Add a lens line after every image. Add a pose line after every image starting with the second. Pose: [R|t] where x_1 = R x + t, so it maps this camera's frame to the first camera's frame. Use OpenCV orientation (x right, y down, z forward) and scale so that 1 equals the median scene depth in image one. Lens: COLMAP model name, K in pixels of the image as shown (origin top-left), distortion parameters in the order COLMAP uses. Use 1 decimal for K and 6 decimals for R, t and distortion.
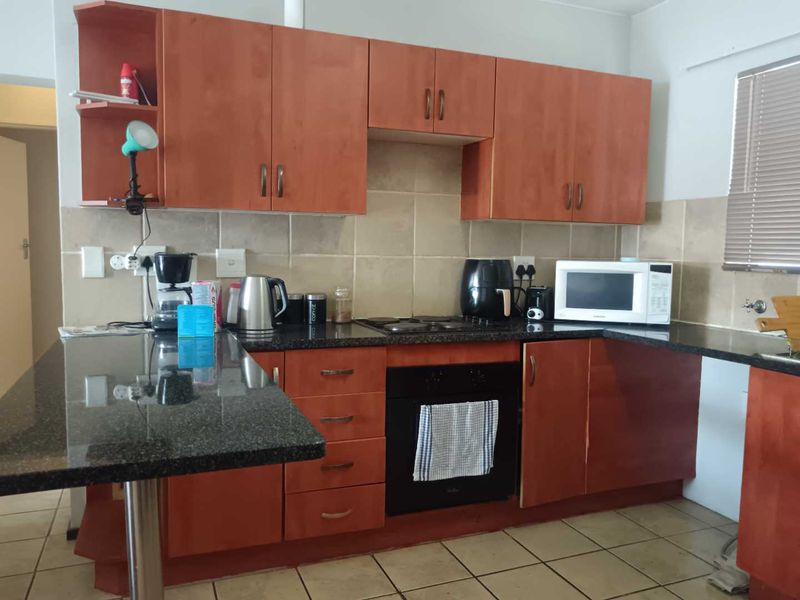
lens RADIAL K [[623.6, 0, 399.1], [0, 623.6, 298.6], [0, 0, 1]] dist [-0.014773, -0.009509]
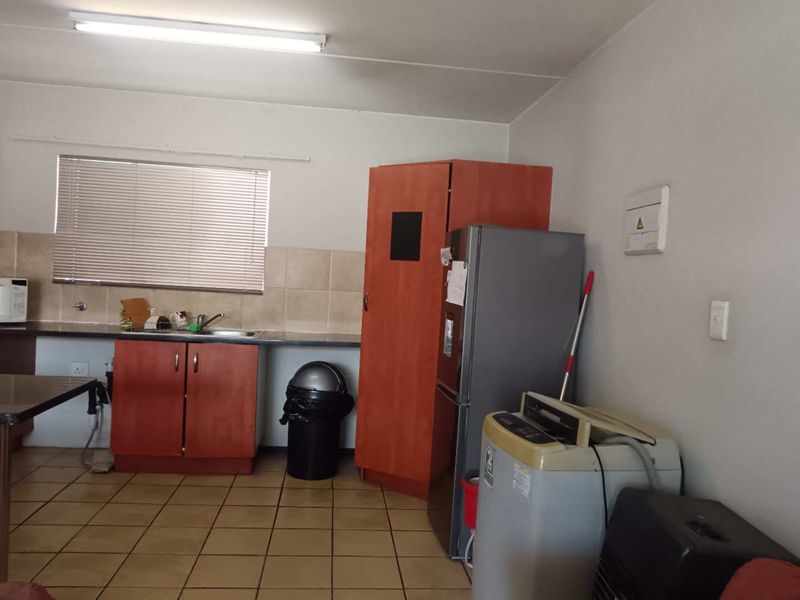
lens RADIAL K [[623.6, 0, 400.0], [0, 623.6, 300.8], [0, 0, 1]] dist [-0.014773, -0.009509]
pose [[0.275249, -0.036110, 0.960695, -0.692093], [0.032659, 0.999069, 0.028195, -0.018534], [-0.960818, 0.023614, 0.276172, -0.217118]]
